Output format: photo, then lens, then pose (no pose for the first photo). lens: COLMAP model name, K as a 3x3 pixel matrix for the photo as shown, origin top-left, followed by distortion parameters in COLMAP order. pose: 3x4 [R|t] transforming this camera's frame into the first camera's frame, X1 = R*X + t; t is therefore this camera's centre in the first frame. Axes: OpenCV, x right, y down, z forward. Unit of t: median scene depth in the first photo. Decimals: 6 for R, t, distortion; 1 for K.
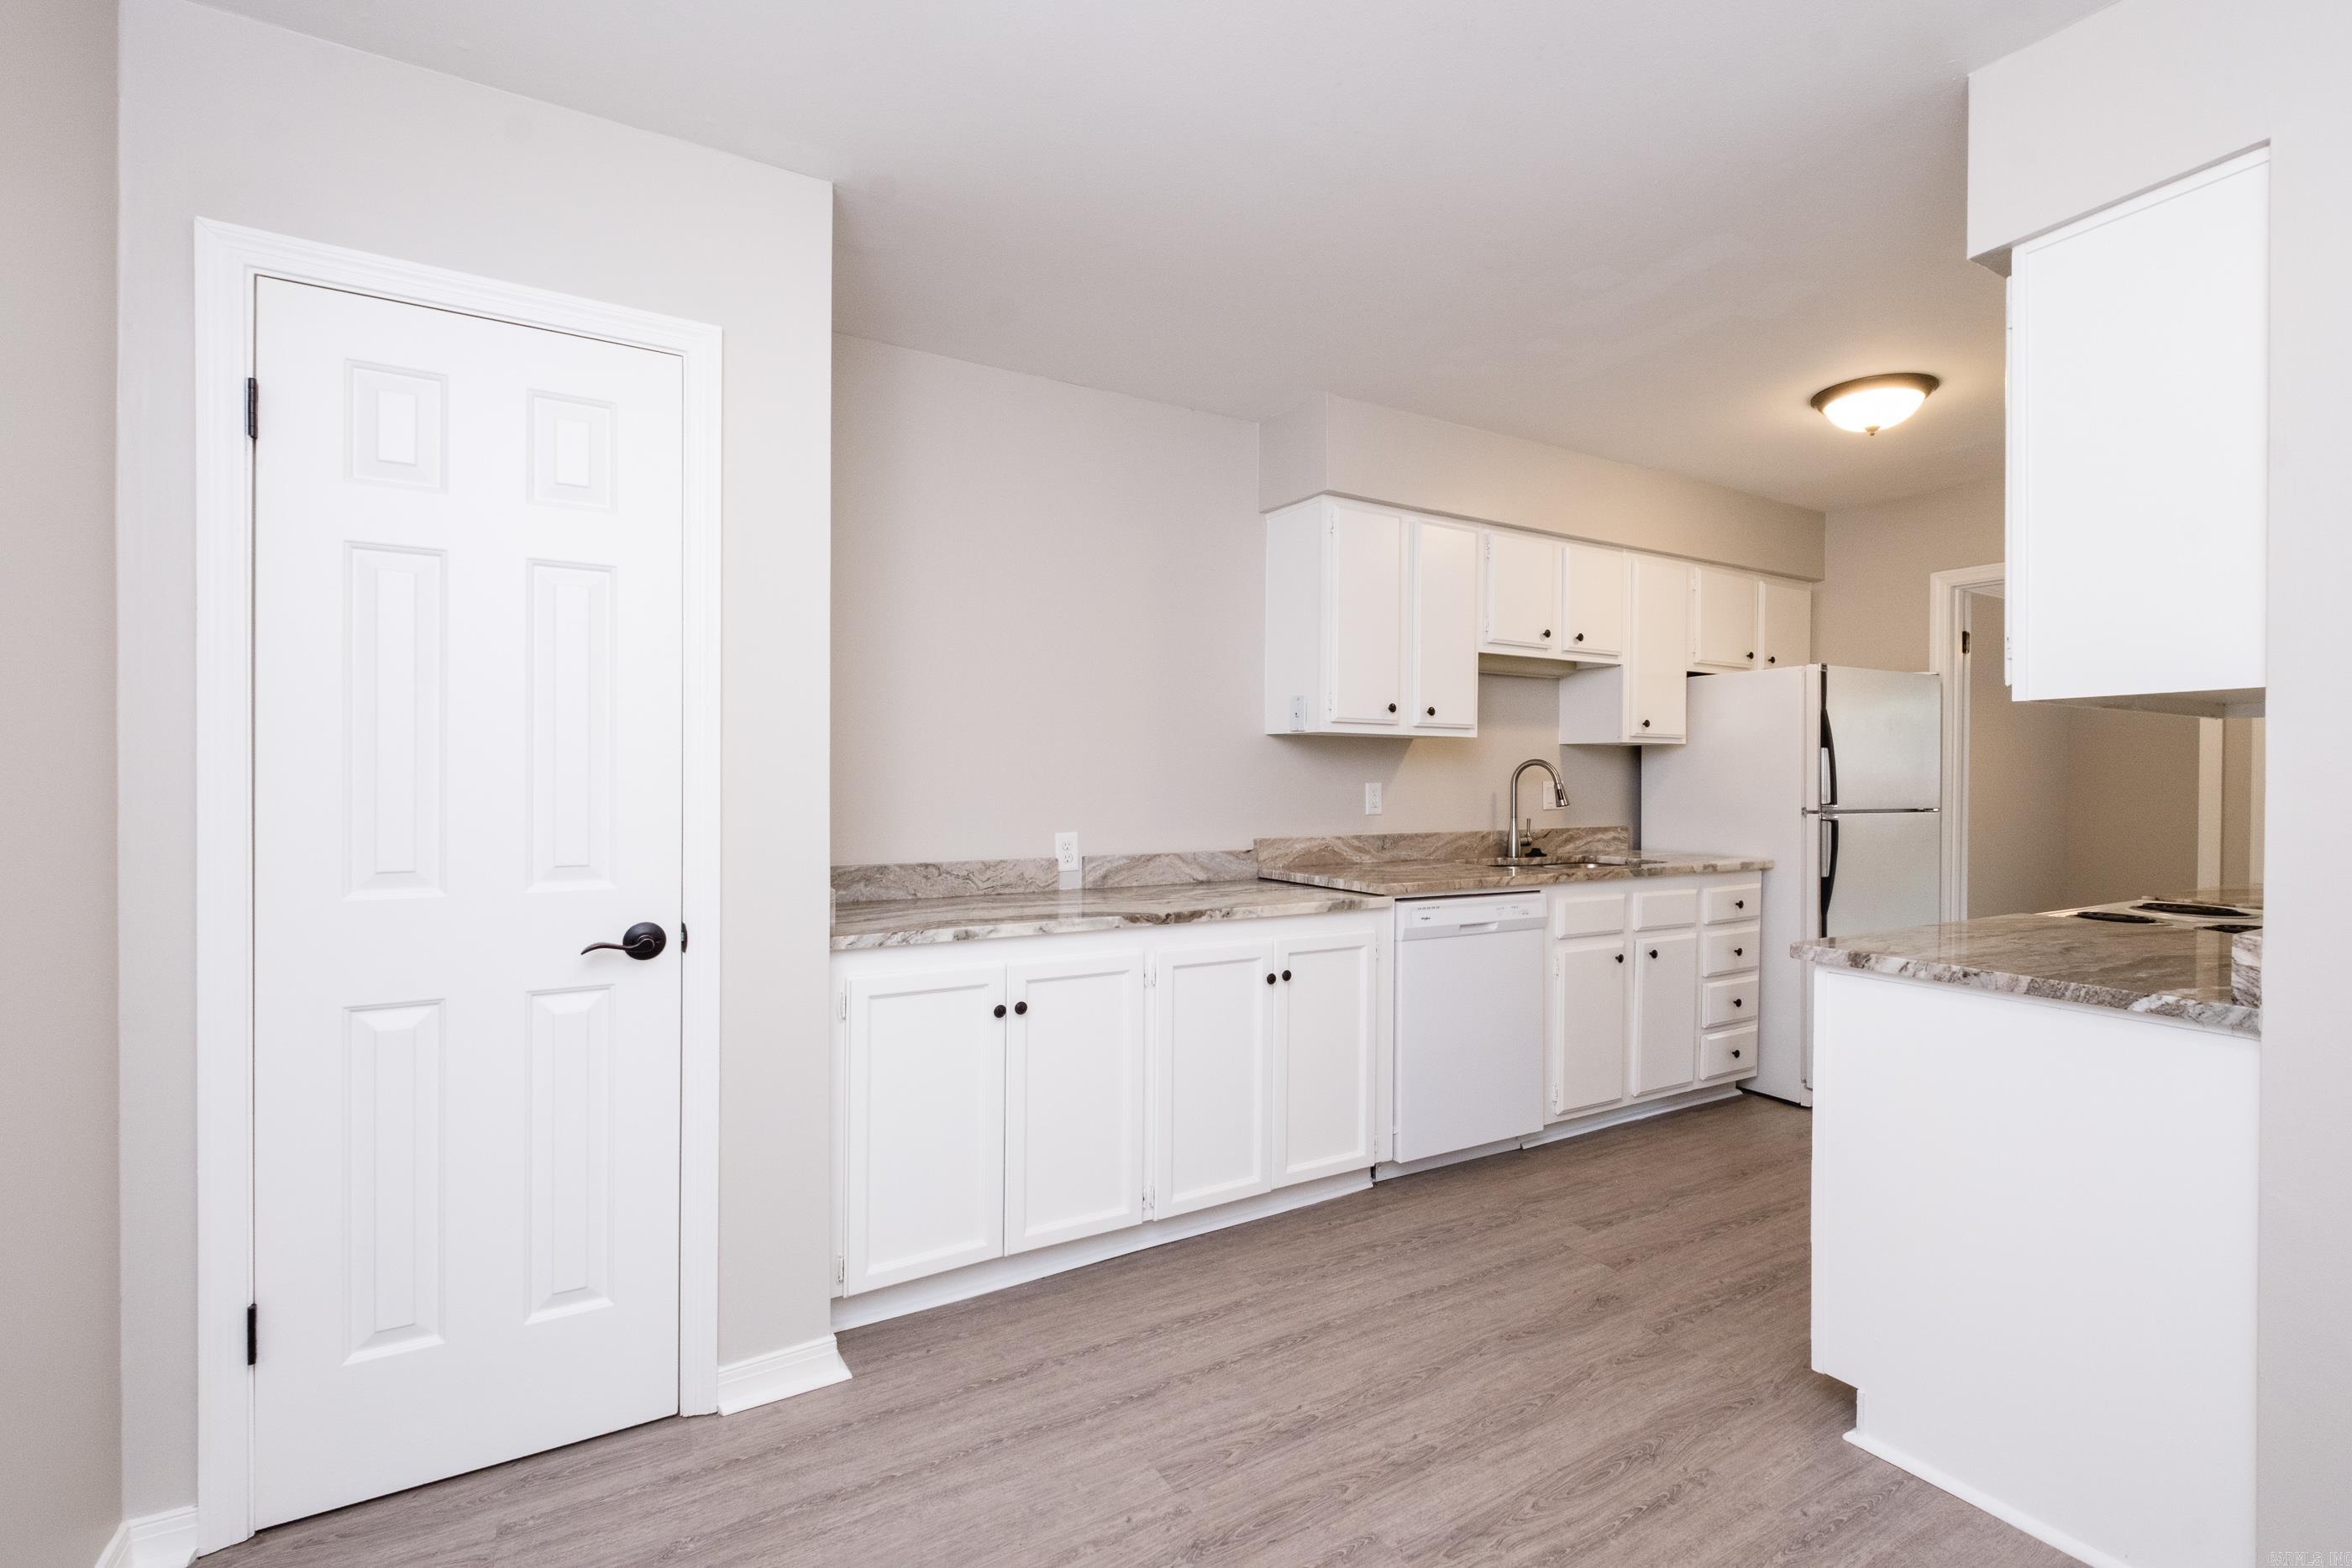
lens RADIAL K [[1046.2, 0, 1130.3], [0, 1046.2, 781.7], [0, 0, 1]] dist [0.010984, -0.000248]
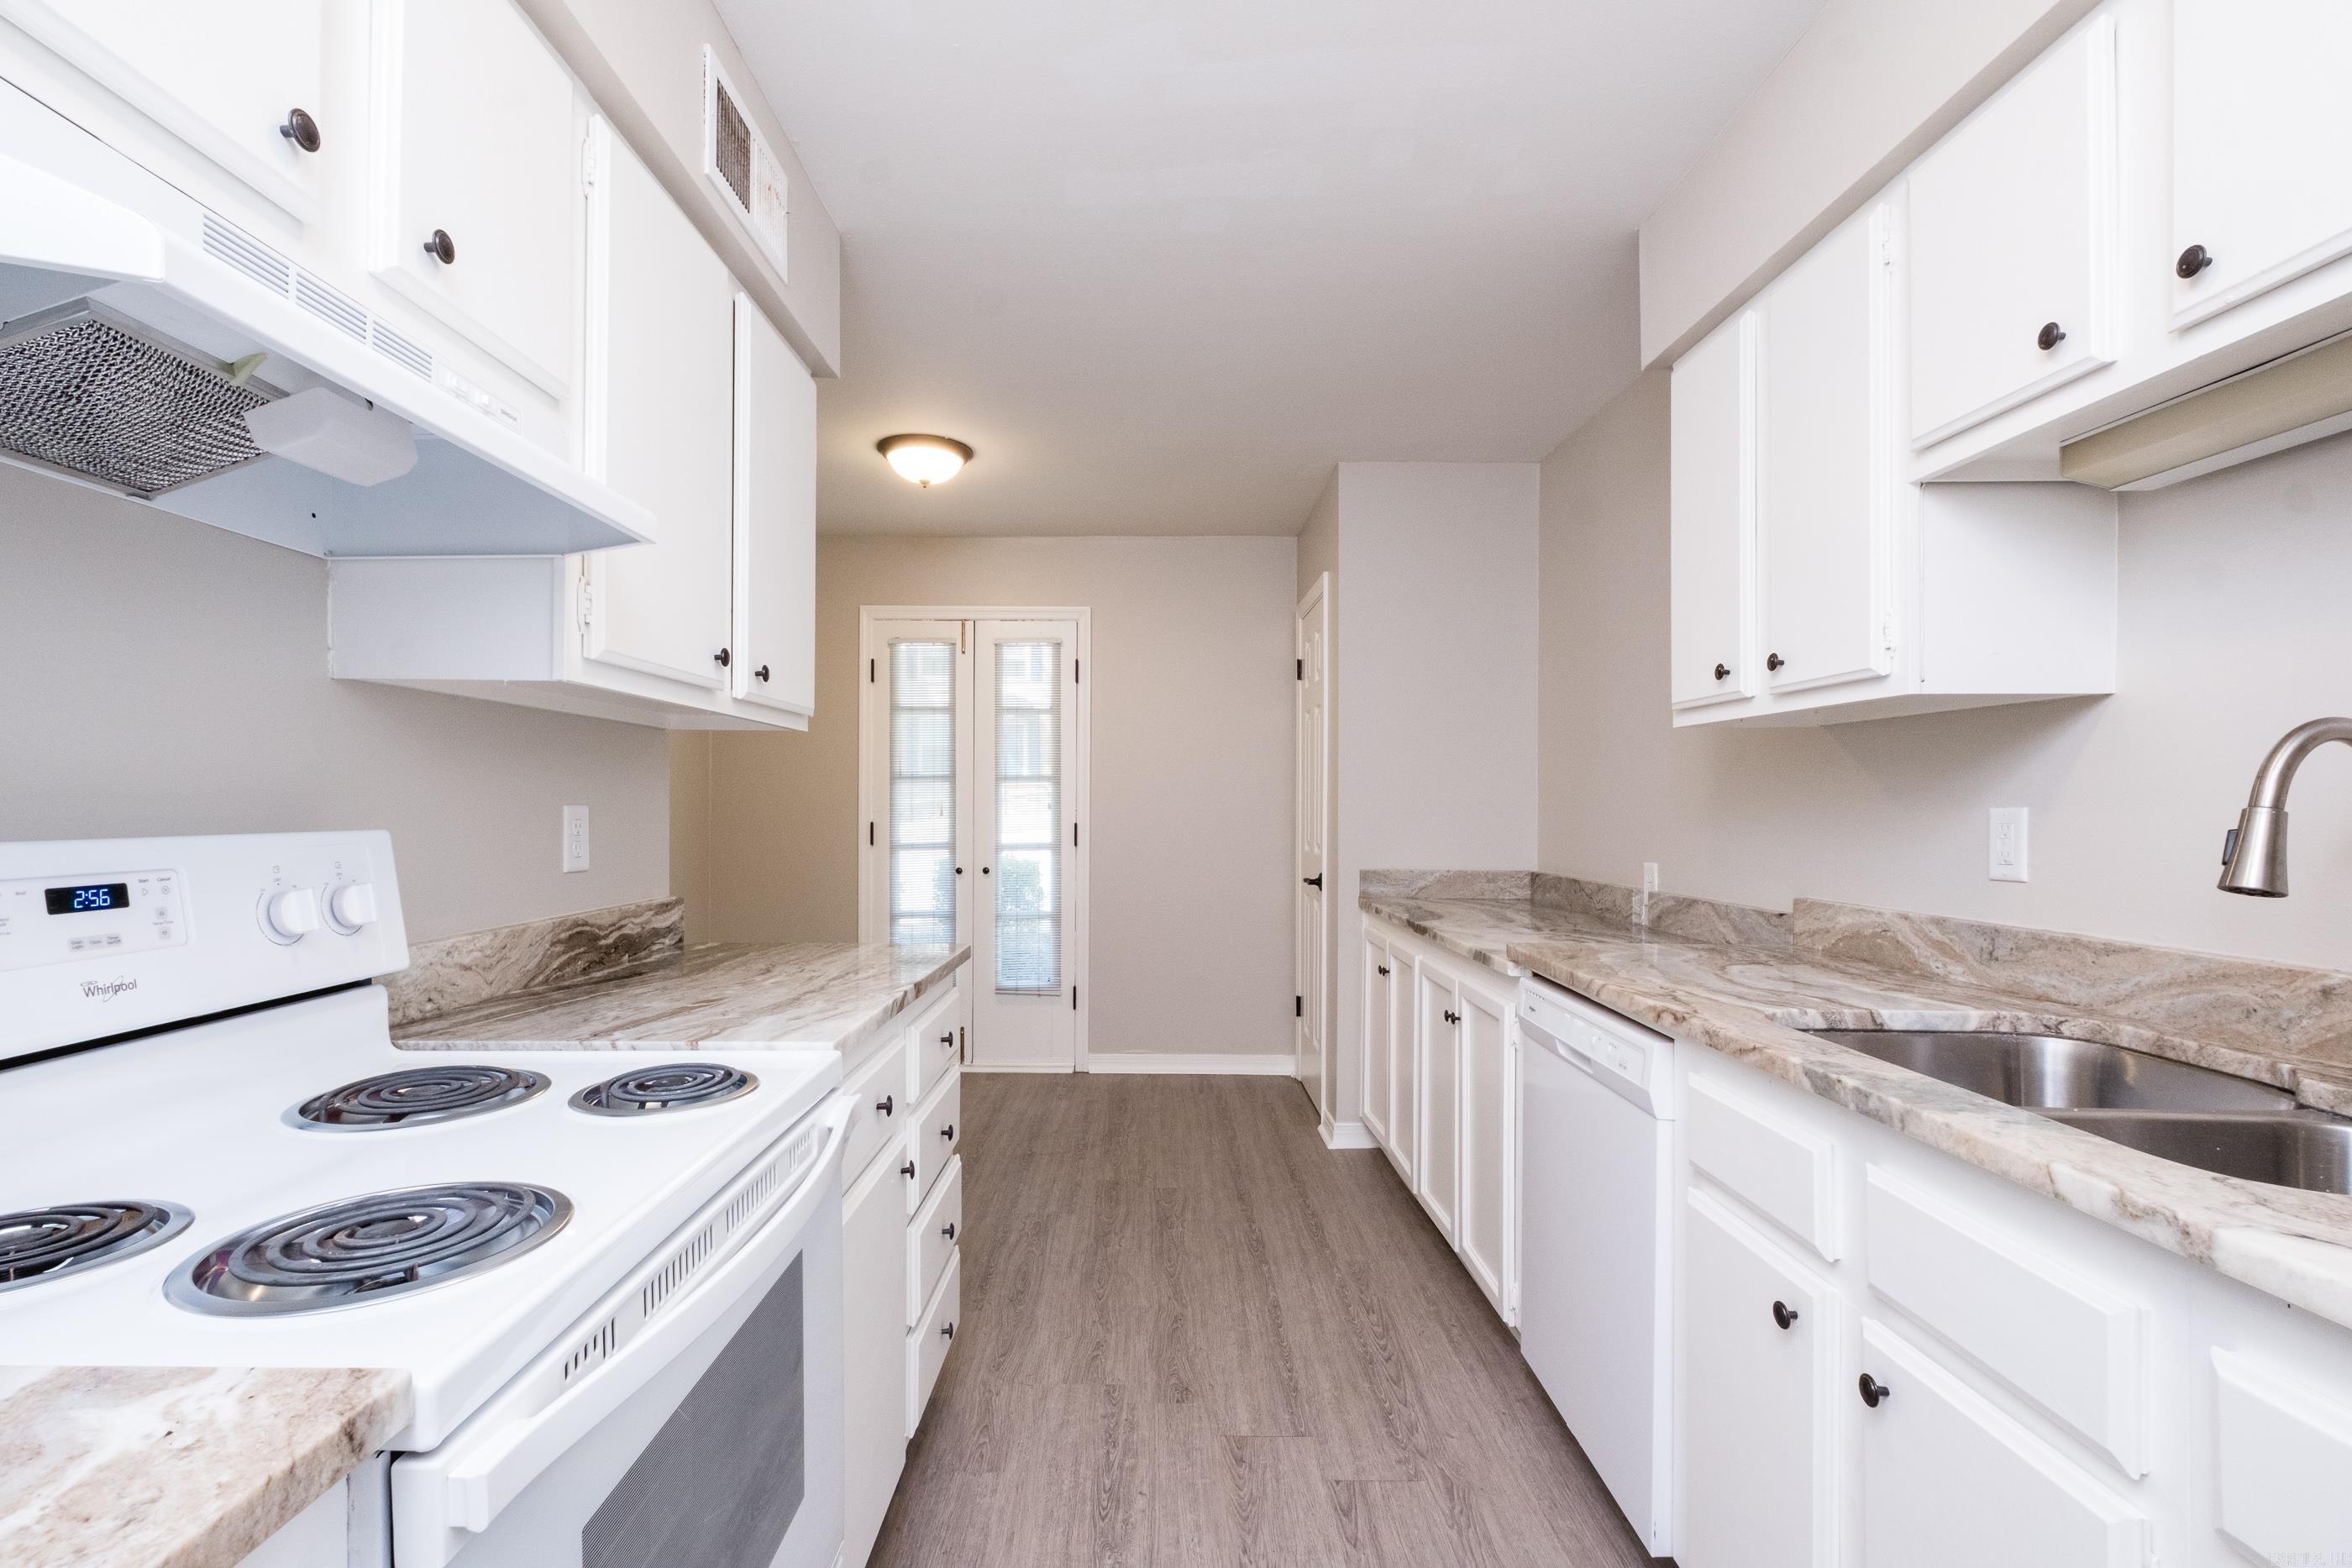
lens RADIAL K [[898.0, 0, 1092.6], [0, 898.0, 807.4], [0, 0, 1]] dist [0.010086, -0.005579]
pose [[-0.488829, -0.004630, -0.872367, 0.864447], [-0.011264, 0.999936, 0.001005, 0.005302], [0.872307, 0.010318, -0.488850, 0.975607]]
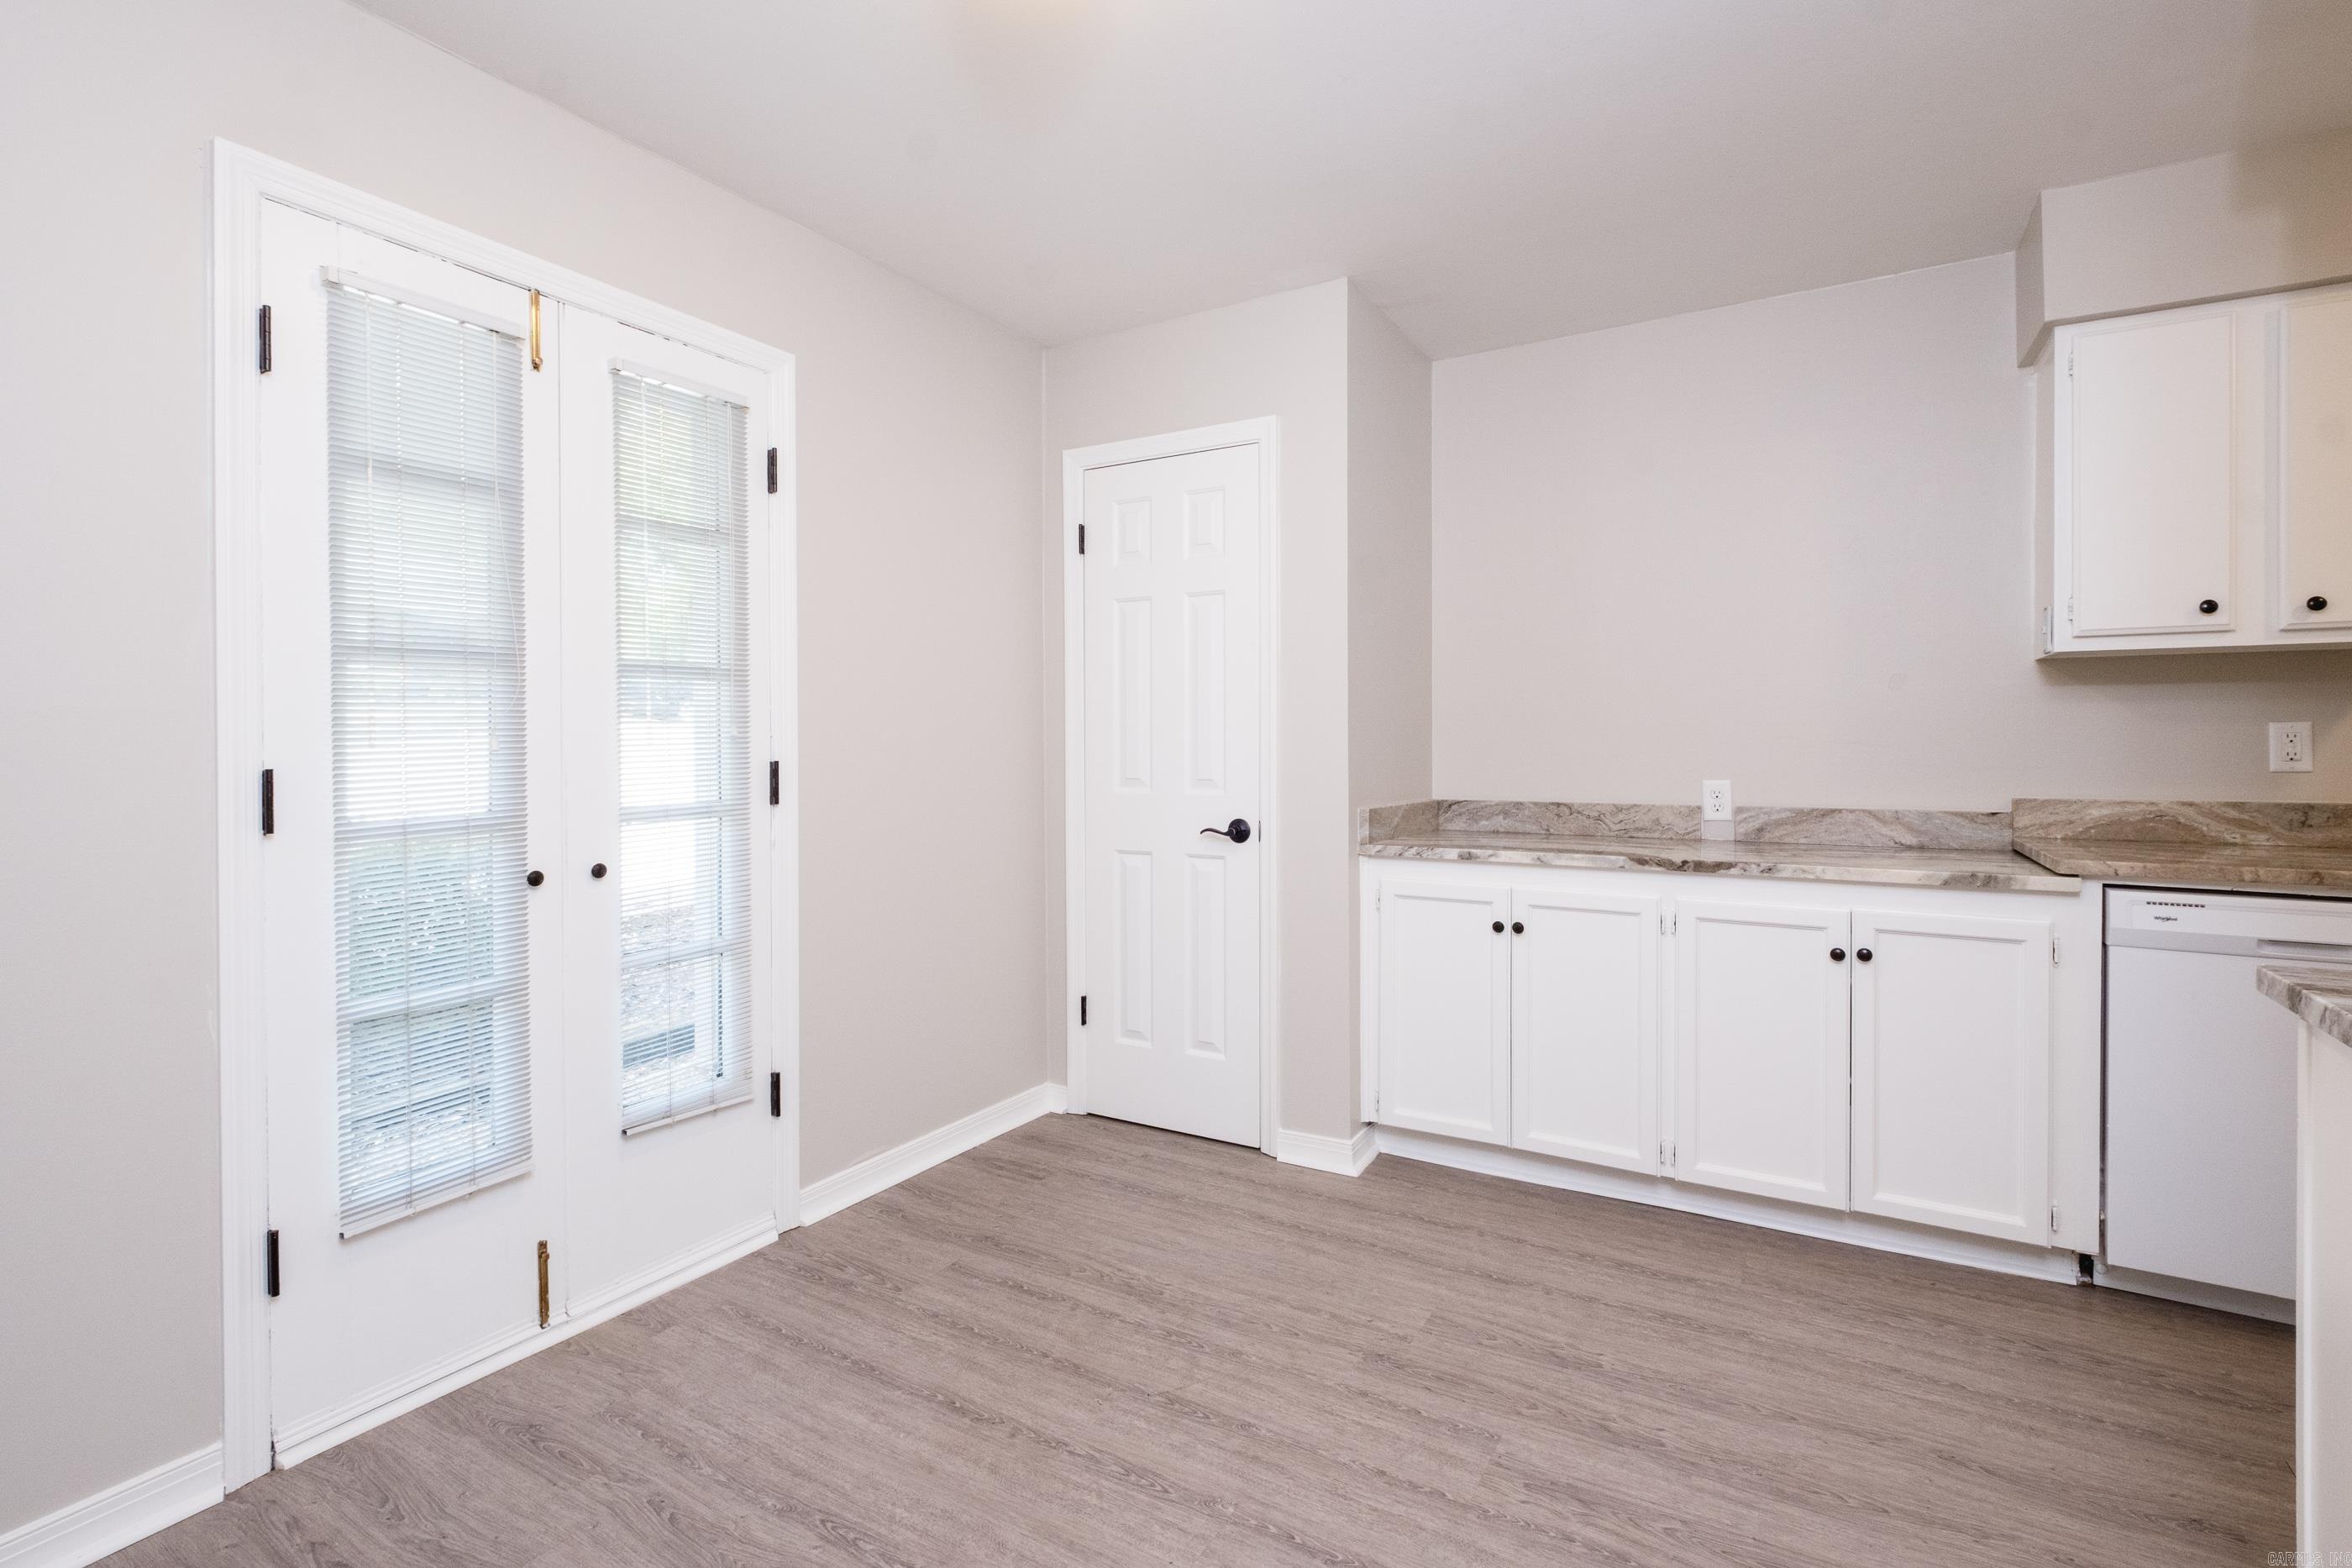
lens RADIAL K [[1015.2, 0, 1139.2], [0, 1015.2, 753.9], [0, 0, 1]] dist [0.011641, -0.009685]
pose [[0.466893, 0.005833, -0.884295, 0.515533], [-0.001294, 0.999982, 0.005913, 0.021230], [0.884313, -0.001616, 0.466892, 0.117091]]
